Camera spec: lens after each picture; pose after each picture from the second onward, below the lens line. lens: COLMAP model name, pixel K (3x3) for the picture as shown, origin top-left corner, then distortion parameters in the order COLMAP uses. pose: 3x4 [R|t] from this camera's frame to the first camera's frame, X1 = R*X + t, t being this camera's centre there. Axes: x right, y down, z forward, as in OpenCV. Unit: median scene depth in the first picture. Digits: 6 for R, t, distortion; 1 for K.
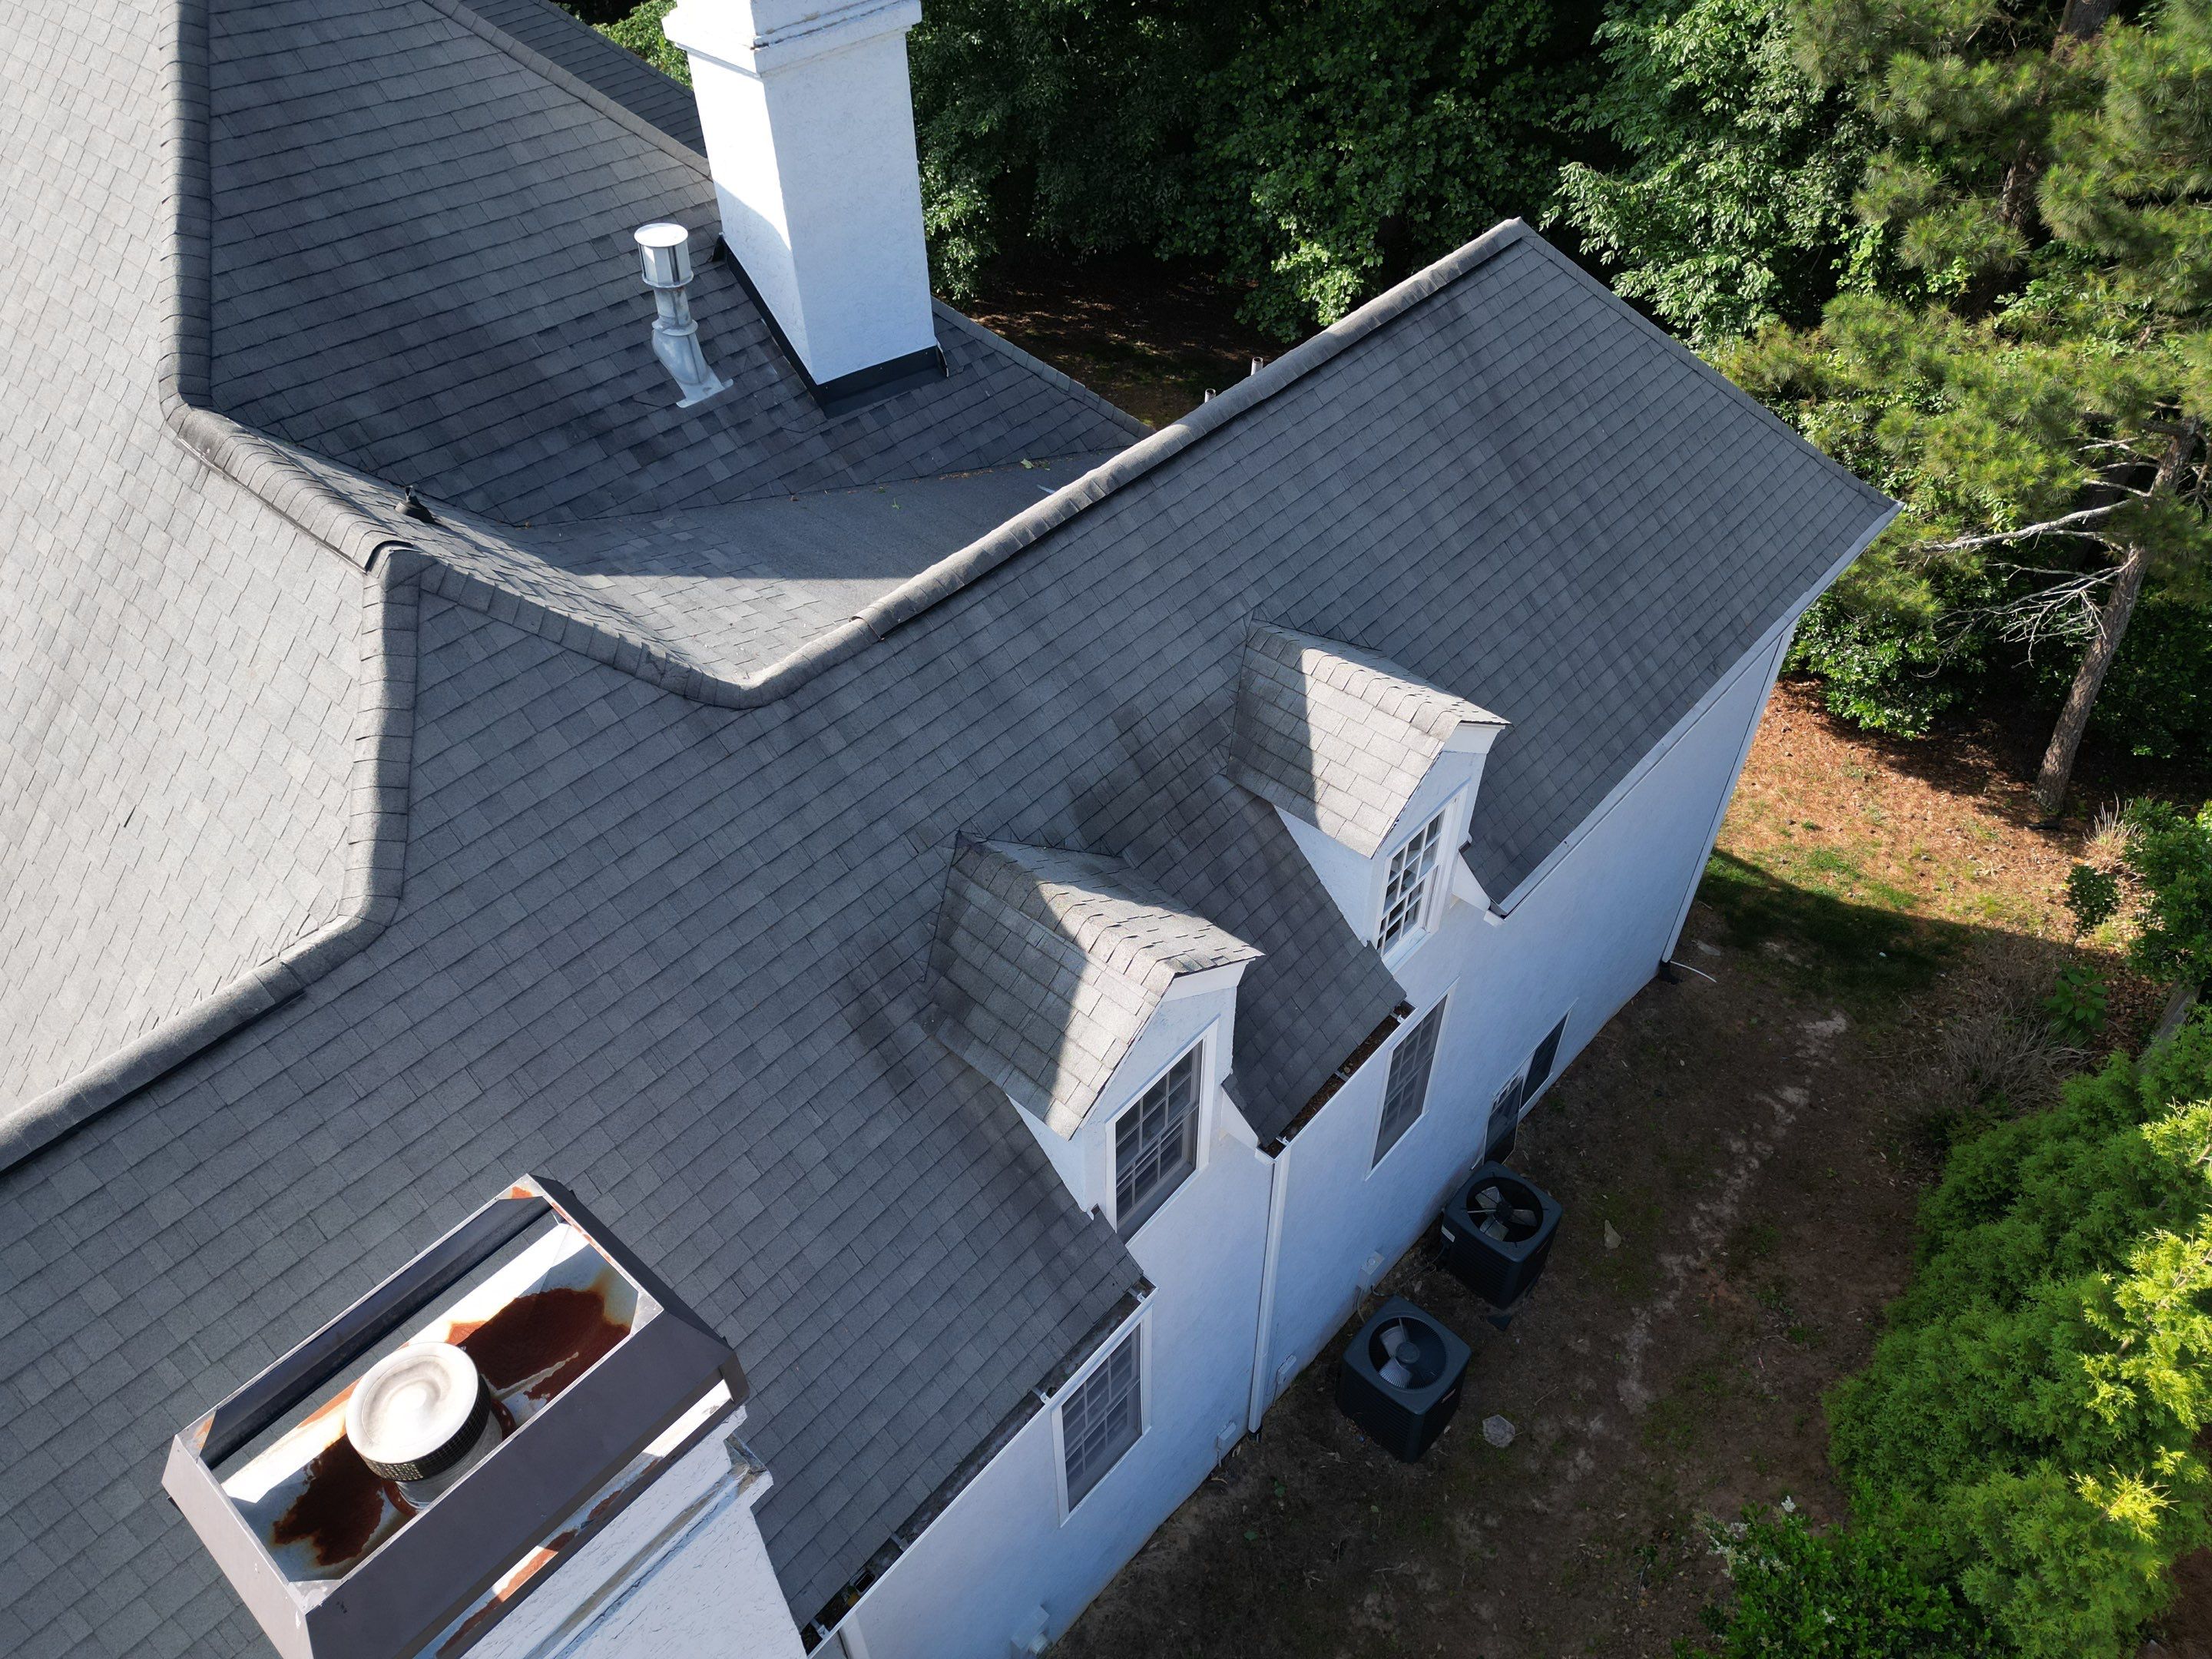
lens RADIAL K [[1573.8, 0, 1106.0], [0, 1573.8, 819.5], [0, 0, 1]] dist [0.077094, -0.078930]
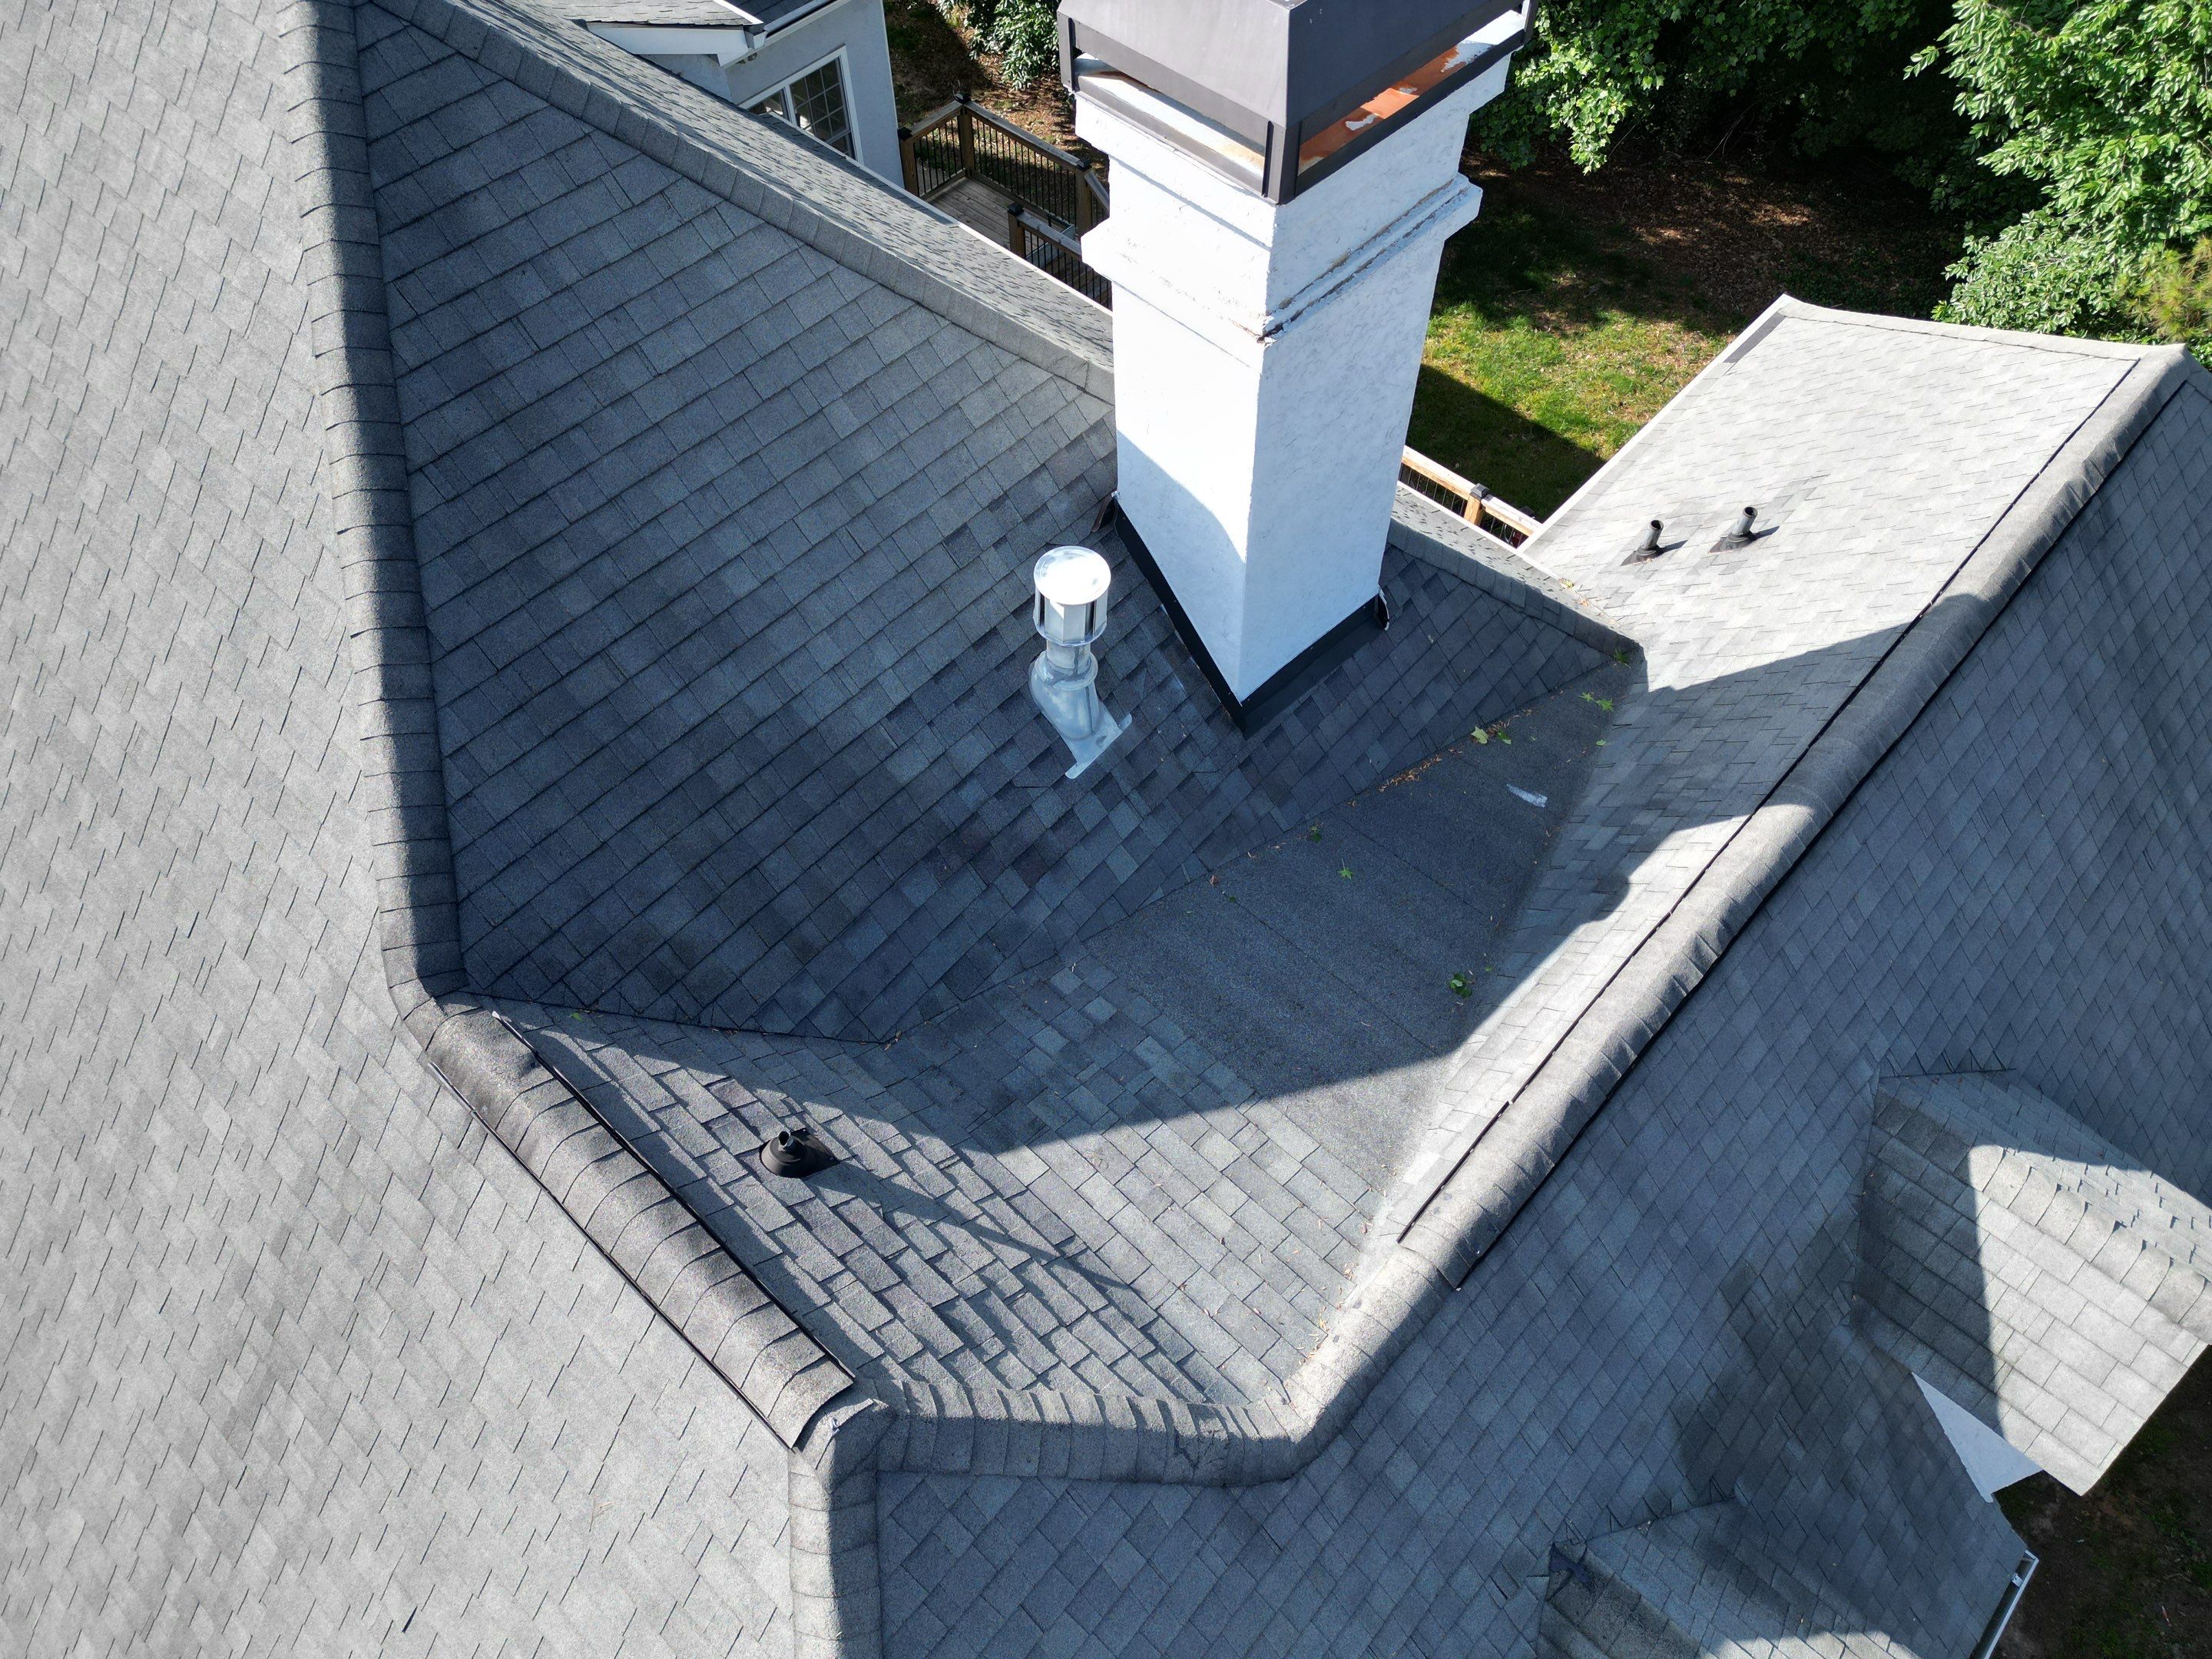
lens RADIAL K [[1575.1, 0, 1106.0], [0, 1575.1, 829.5], [0, 0, 1]] dist [0.086248, -0.069934]
pose [[0.999928, 0.010058, -0.006558, -0.252700], [-0.008463, 0.977825, 0.209251, -0.389970], [0.008517, -0.209180, 0.977840, 0.327996]]
